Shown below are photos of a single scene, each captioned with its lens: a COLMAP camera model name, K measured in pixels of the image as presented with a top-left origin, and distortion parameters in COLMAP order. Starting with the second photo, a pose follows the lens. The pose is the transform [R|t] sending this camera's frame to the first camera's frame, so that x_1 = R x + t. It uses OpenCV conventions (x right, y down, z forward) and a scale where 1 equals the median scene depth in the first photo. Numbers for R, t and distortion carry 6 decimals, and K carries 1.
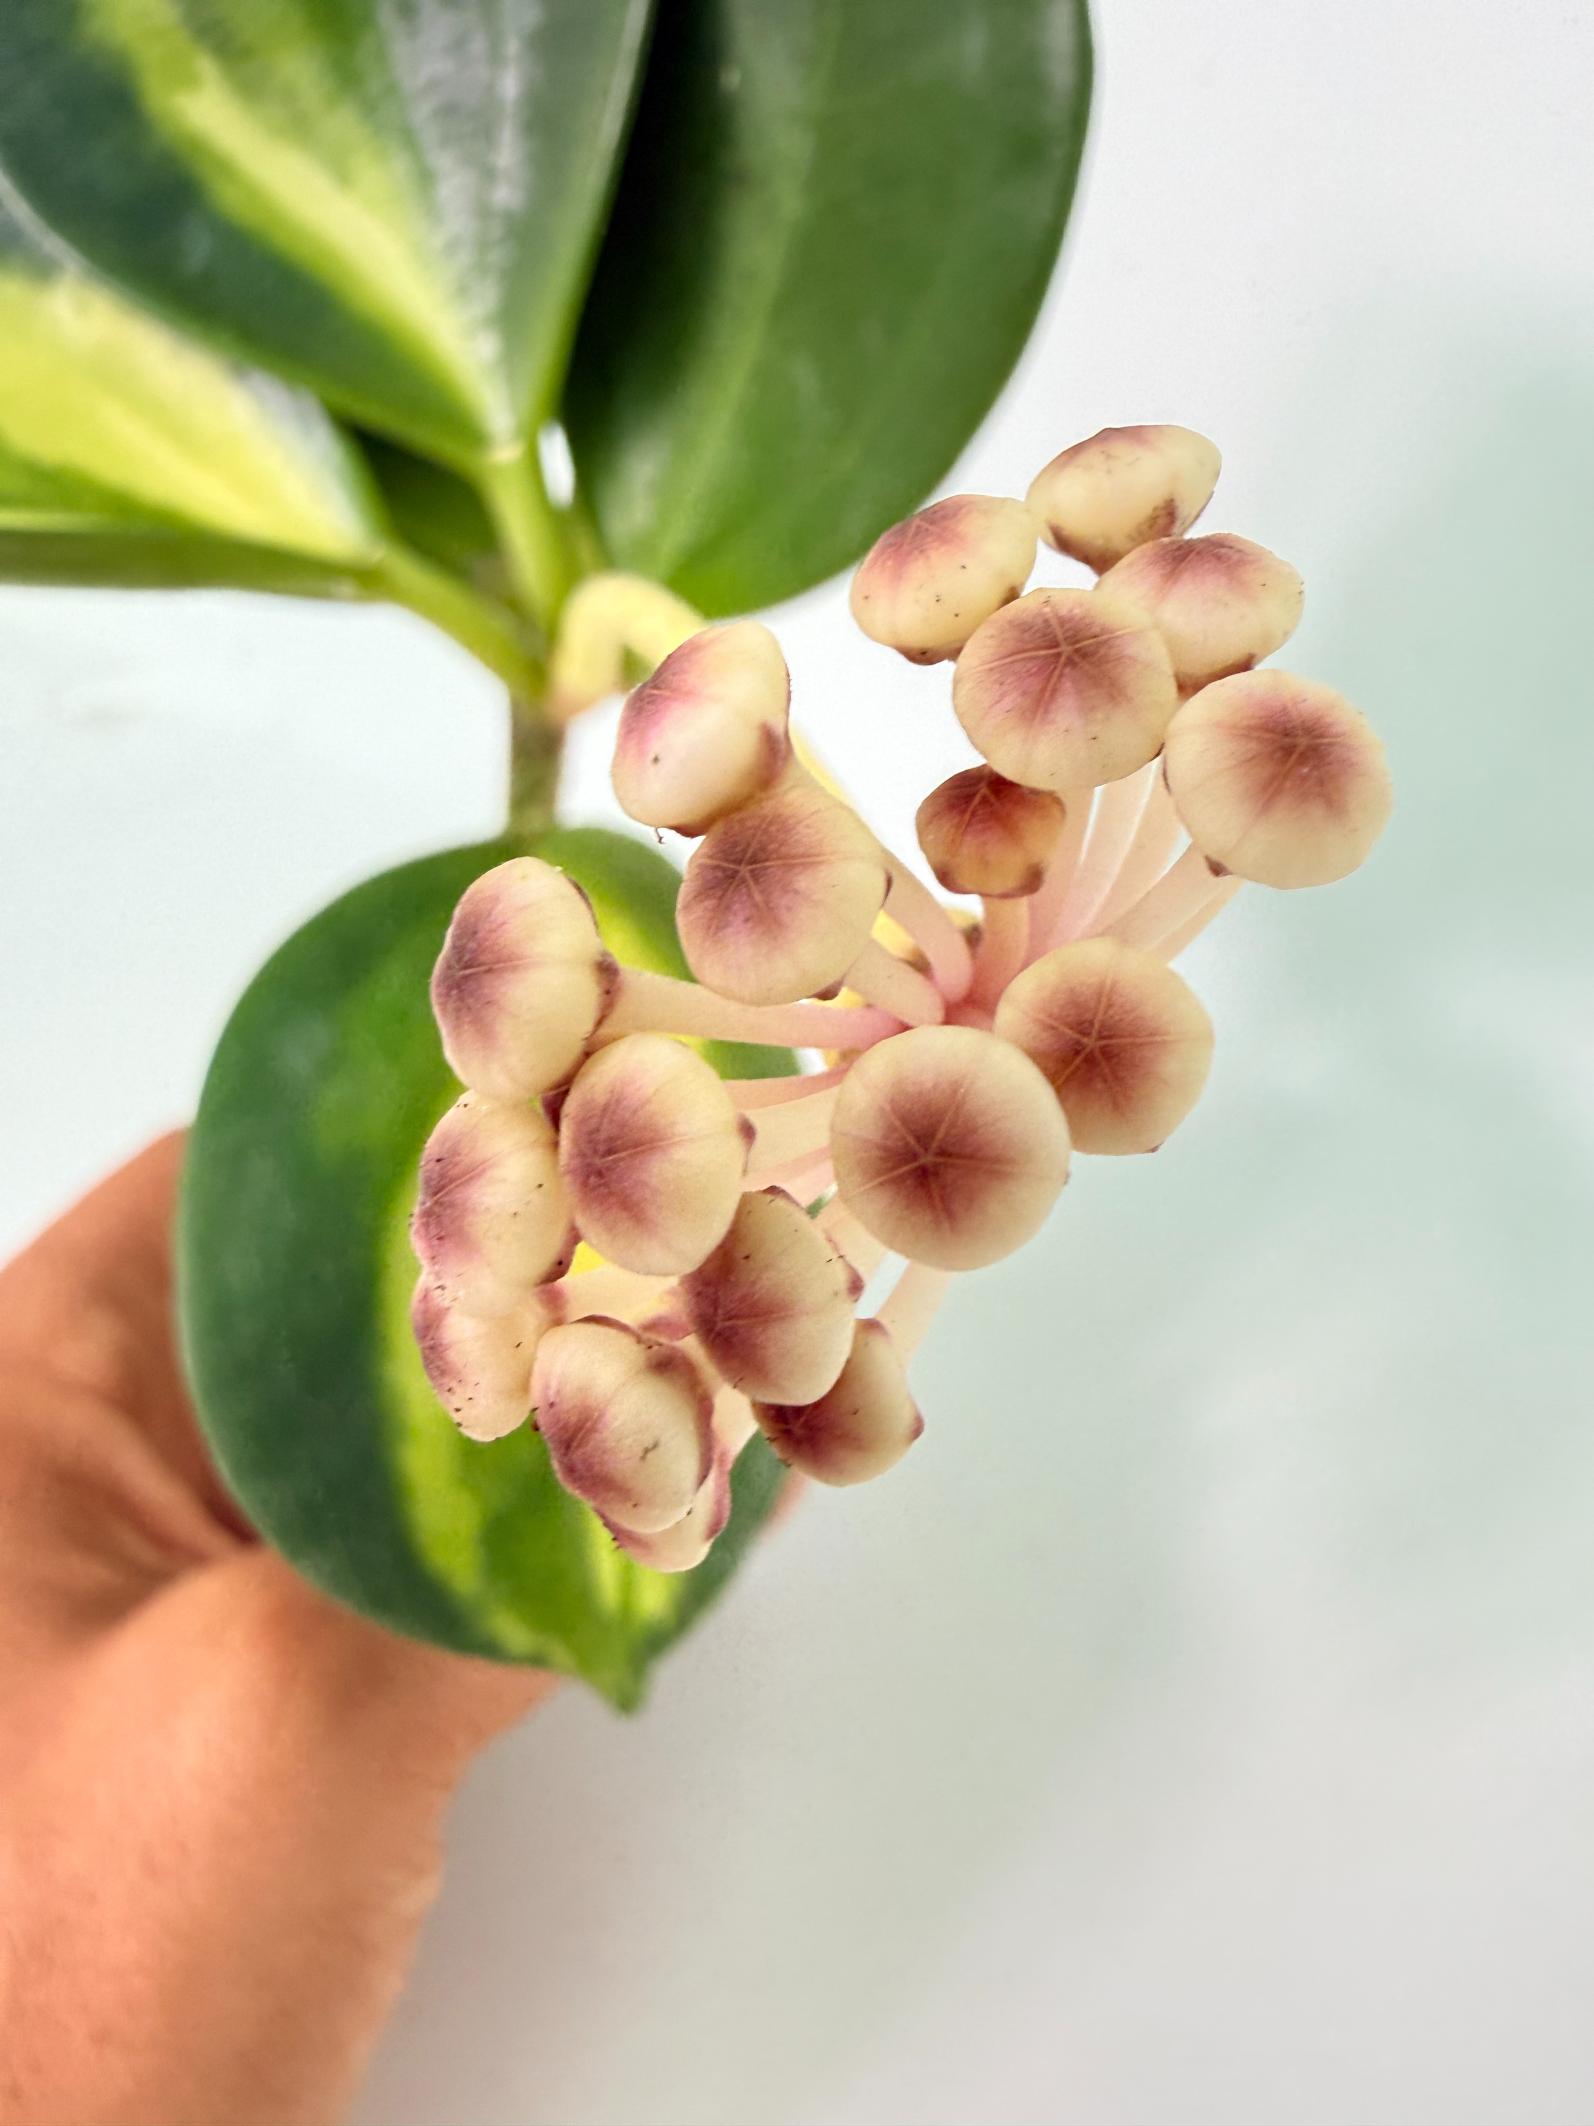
lens RADIAL K [[1714.2, 0, 799.8], [0, 1714.2, 1014.8], [0, 0, 1]] dist [0.010252, 0.004580]
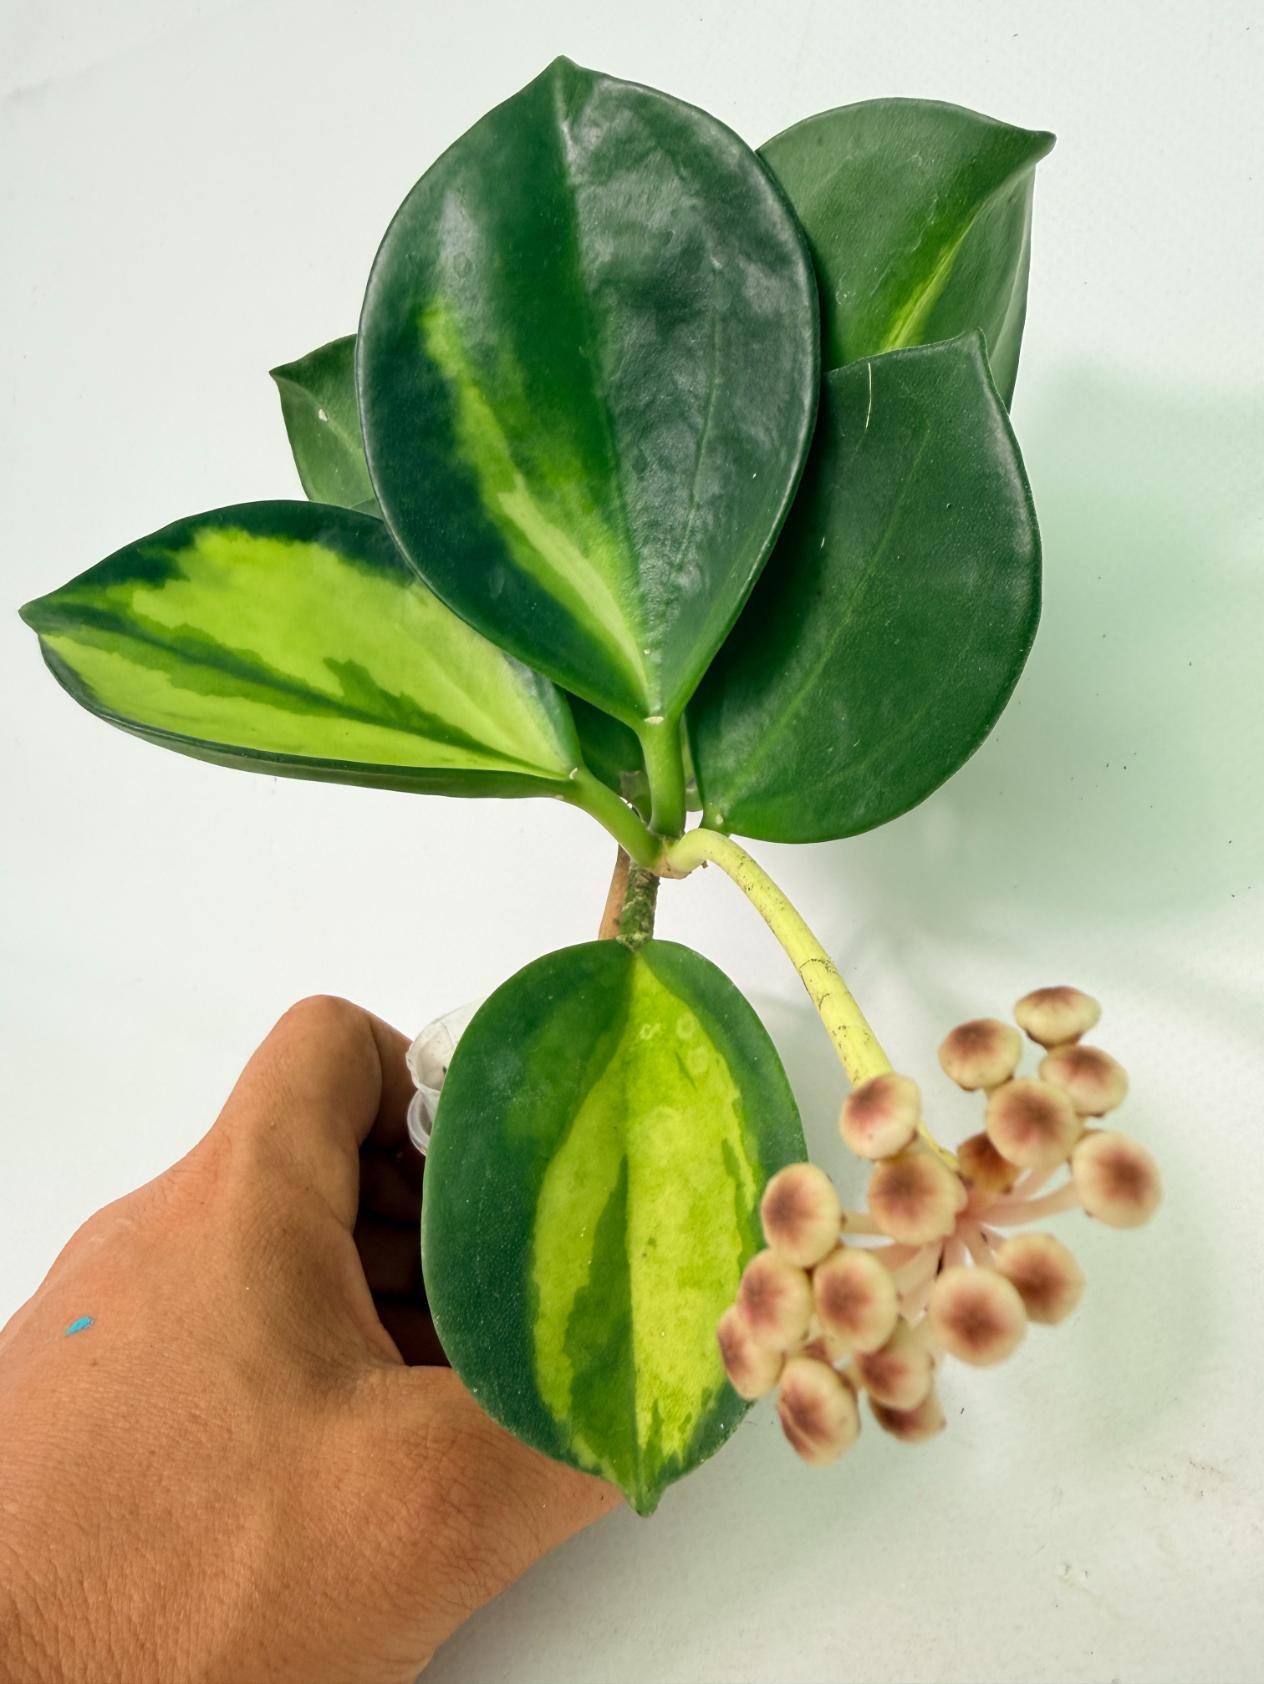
lens RADIAL K [[1357.8, 0, 637.3], [0, 1357.8, 730.2], [0, 0, 1]] dist [0.010252, 0.004580]
pose [[0.990015, 0.133742, -0.044536, -0.412870], [-0.138697, 0.980621, -0.138366, -0.405809], [0.025168, 0.143162, 0.989379, -1.094555]]
